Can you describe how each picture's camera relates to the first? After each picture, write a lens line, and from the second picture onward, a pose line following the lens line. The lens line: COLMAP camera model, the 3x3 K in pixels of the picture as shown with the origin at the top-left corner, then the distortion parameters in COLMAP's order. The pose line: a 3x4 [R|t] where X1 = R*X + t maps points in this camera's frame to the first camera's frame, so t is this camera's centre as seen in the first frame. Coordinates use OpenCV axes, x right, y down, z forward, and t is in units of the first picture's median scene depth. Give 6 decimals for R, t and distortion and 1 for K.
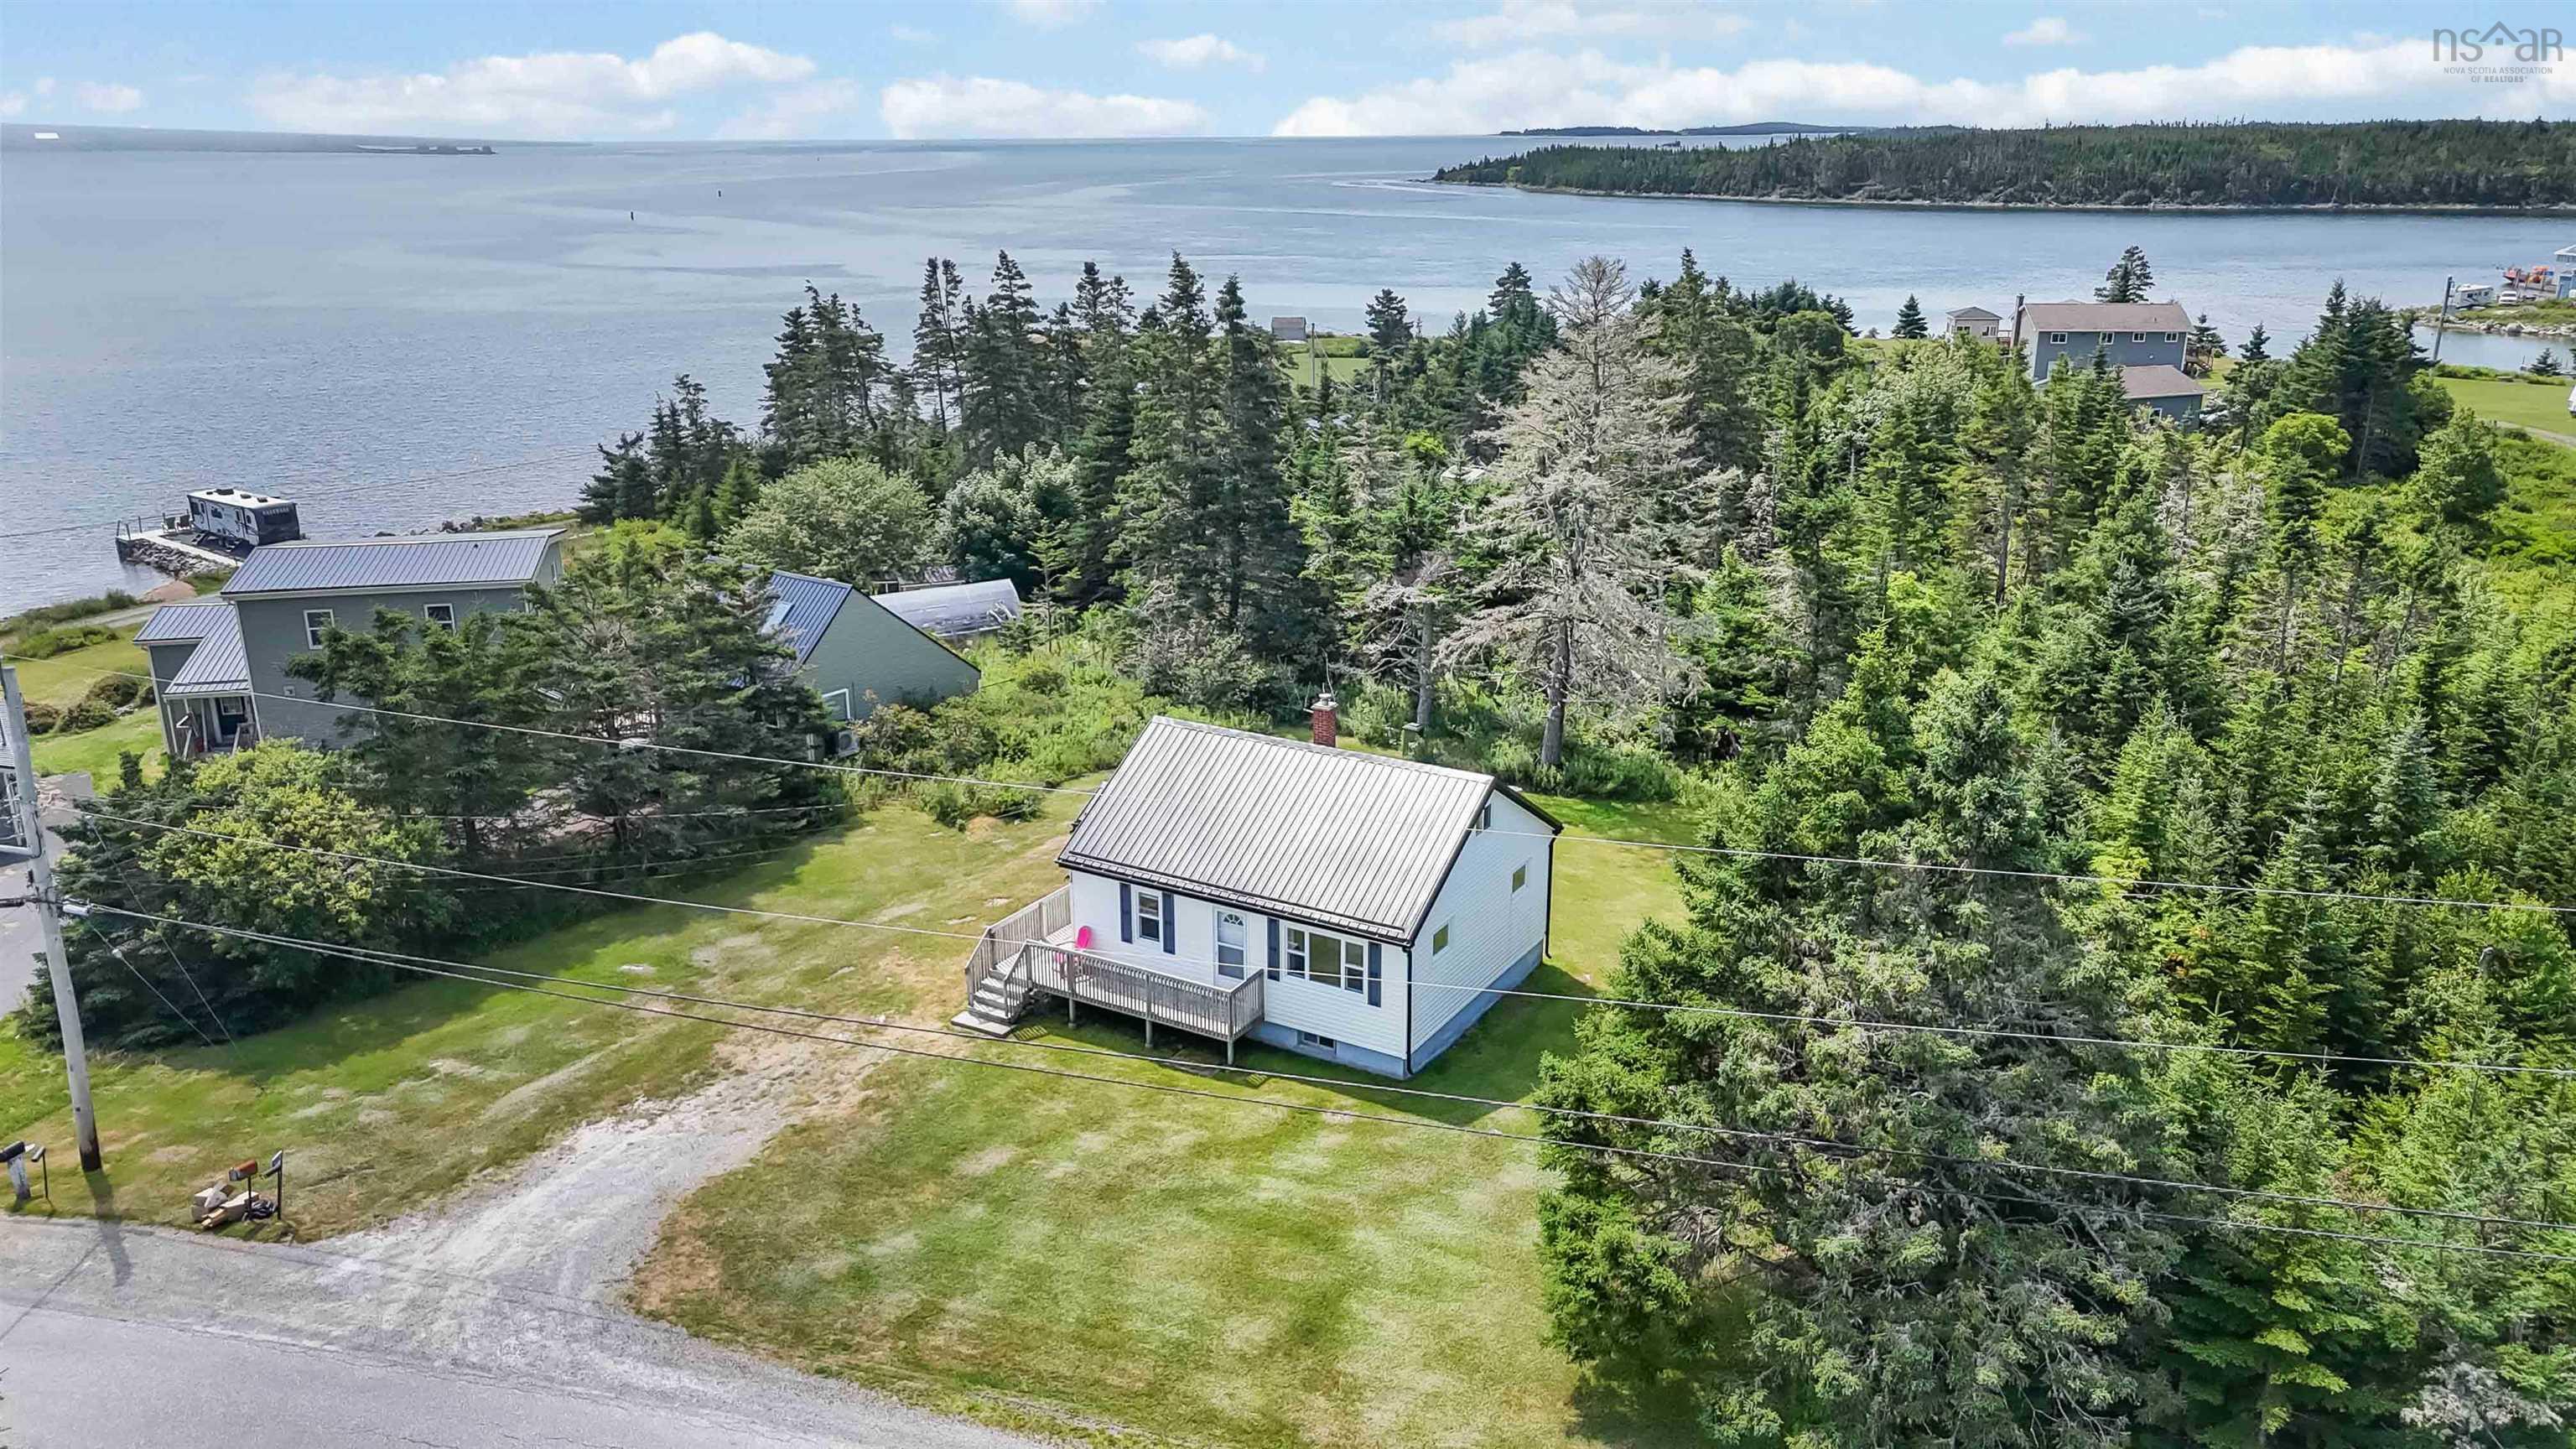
lens RADIAL K [[1882.3, 0, 1288.0], [0, 1882.3, 724.5], [0, 0, 1]] dist [0.124355, -0.204851]
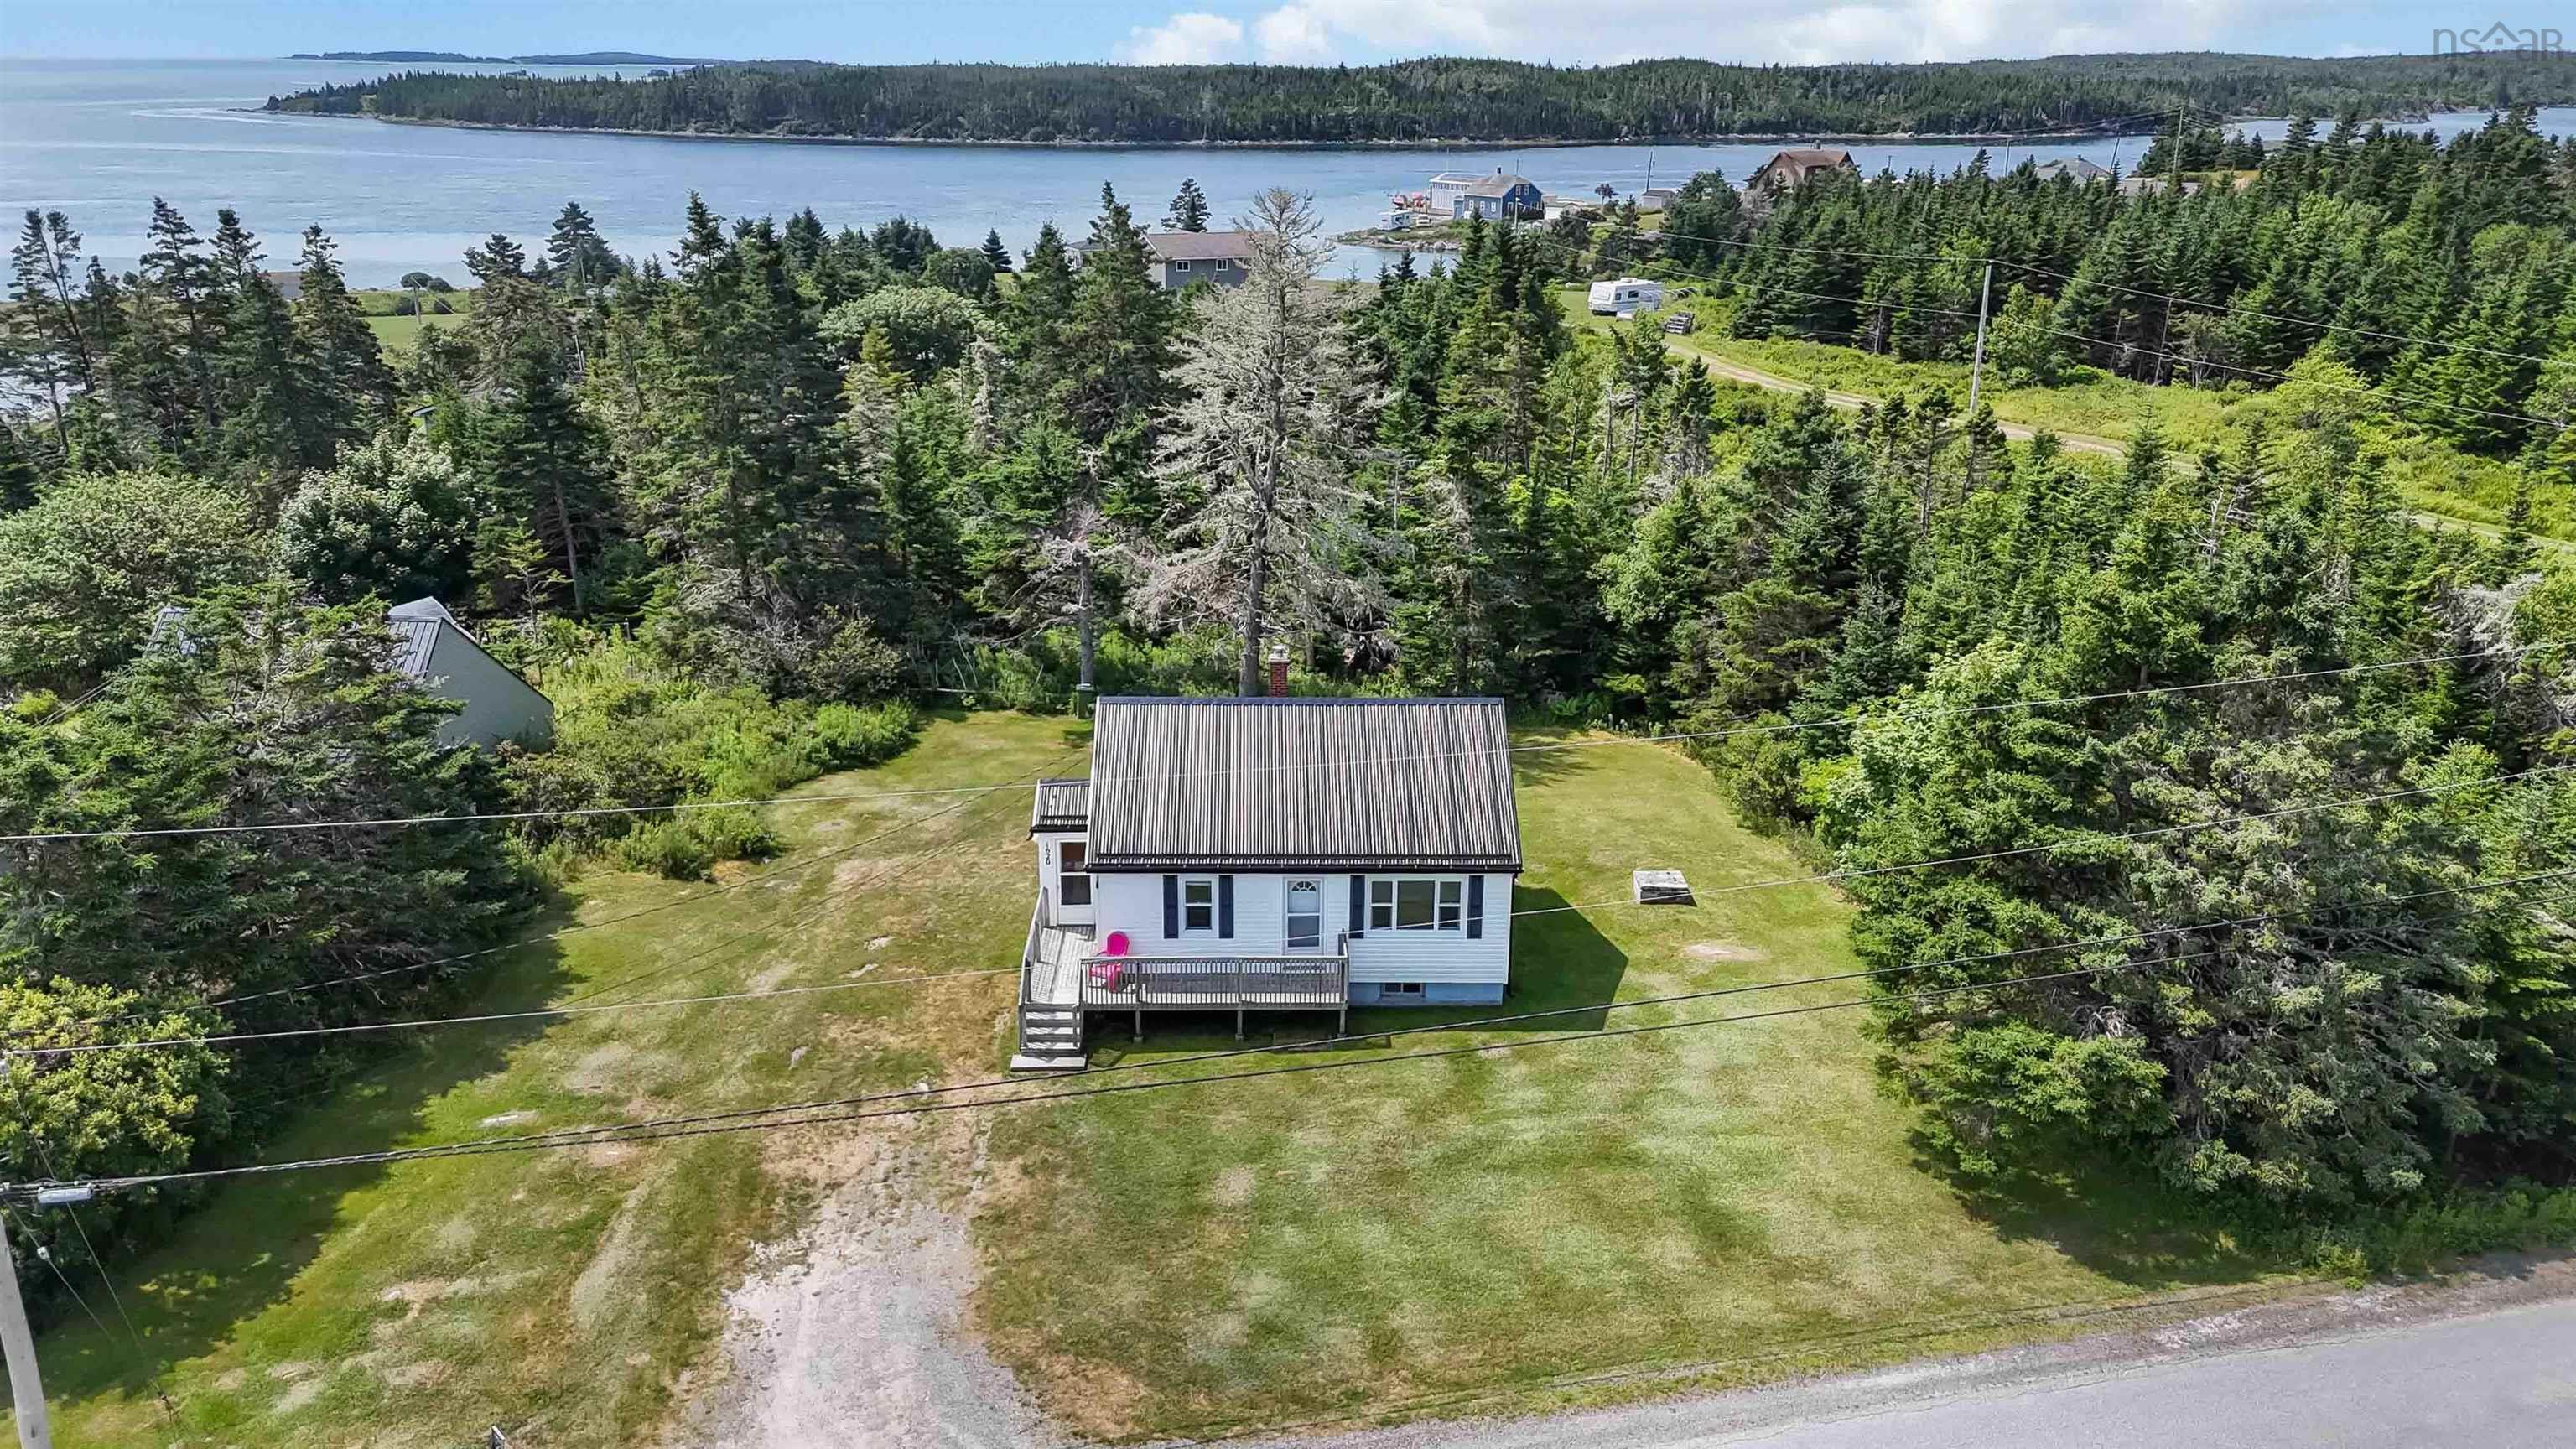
lens RADIAL K [[1936.5, 0, 1285.0], [0, 1936.5, 710.1], [0, 0, 1]] dist [0.115589, -0.159642]
pose [[0.850231, -0.157102, 0.502421, -0.483749], [0.148651, 0.987237, 0.057142, -0.040043], [-0.504986, 0.026102, 0.862733, 0.141998]]
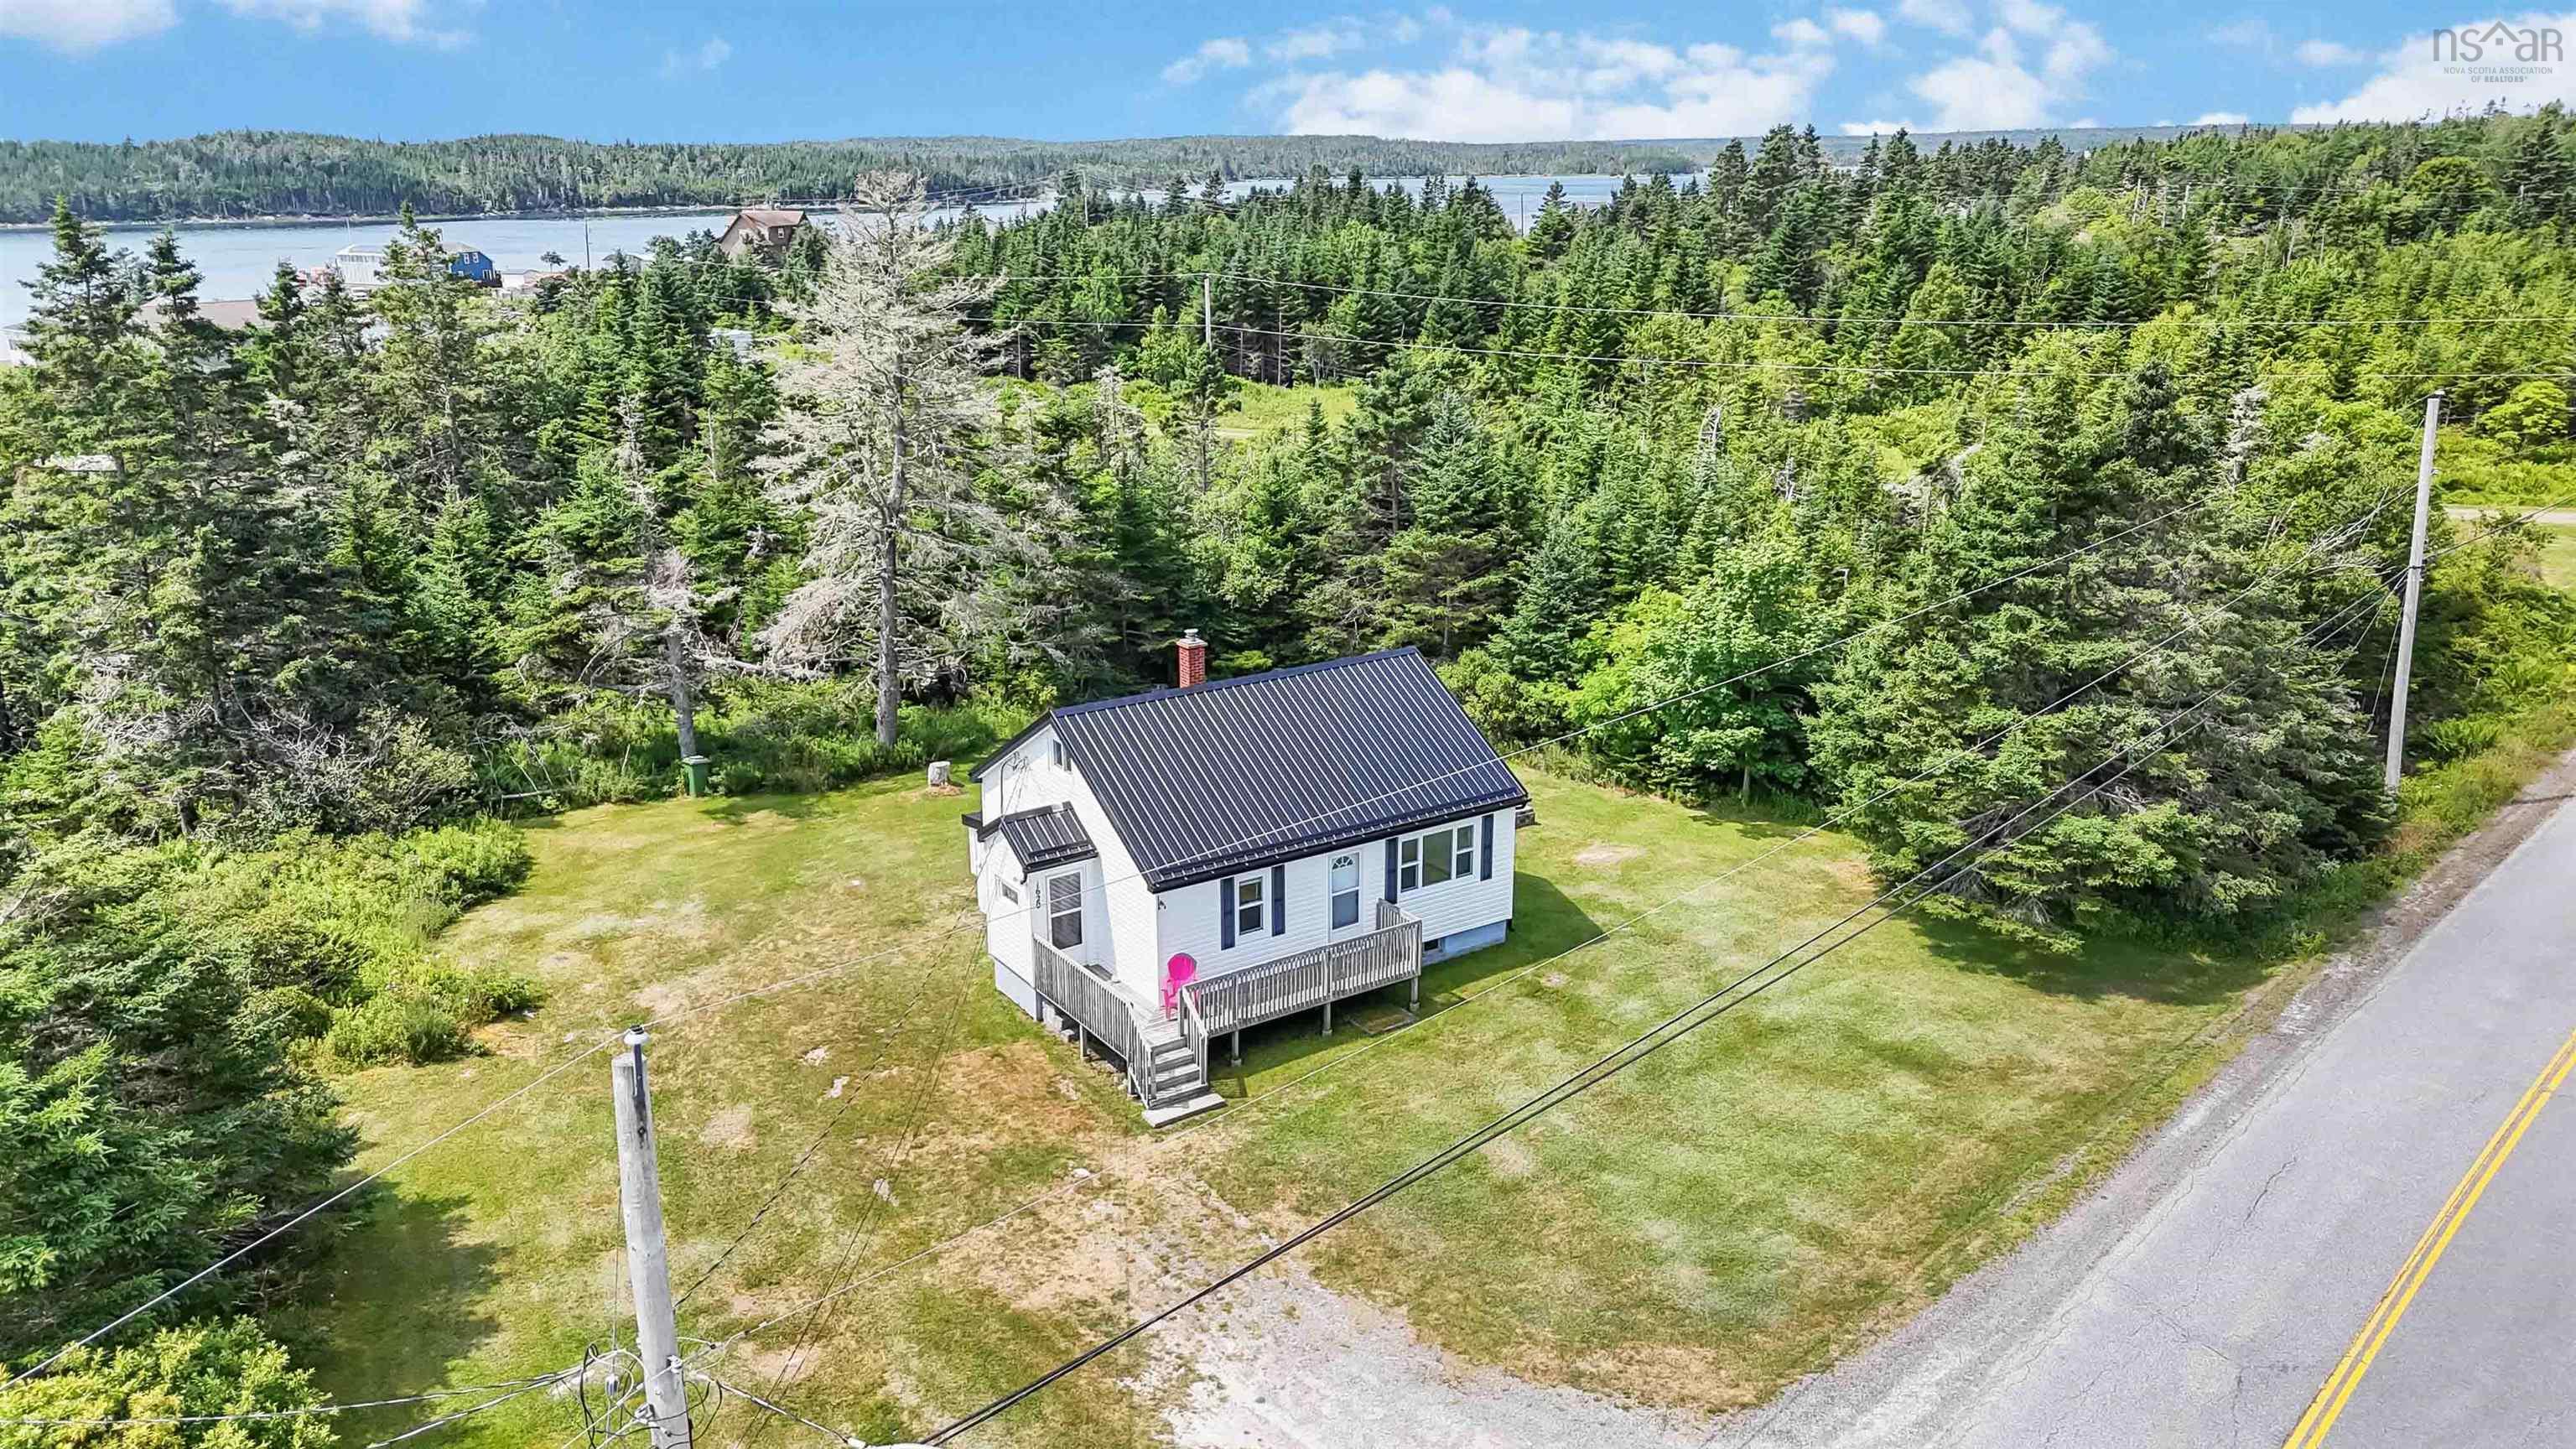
lens RADIAL K [[1882.3, 0, 1288.0], [0, 1882.3, 724.5], [0, 0, 1]] dist [0.124355, -0.204851]
pose [[0.426274, -0.260805, 0.866182, -0.755193], [0.271770, 0.950224, 0.152364, -0.098083], [-0.862805, 0.170454, 0.475935, 0.540568]]
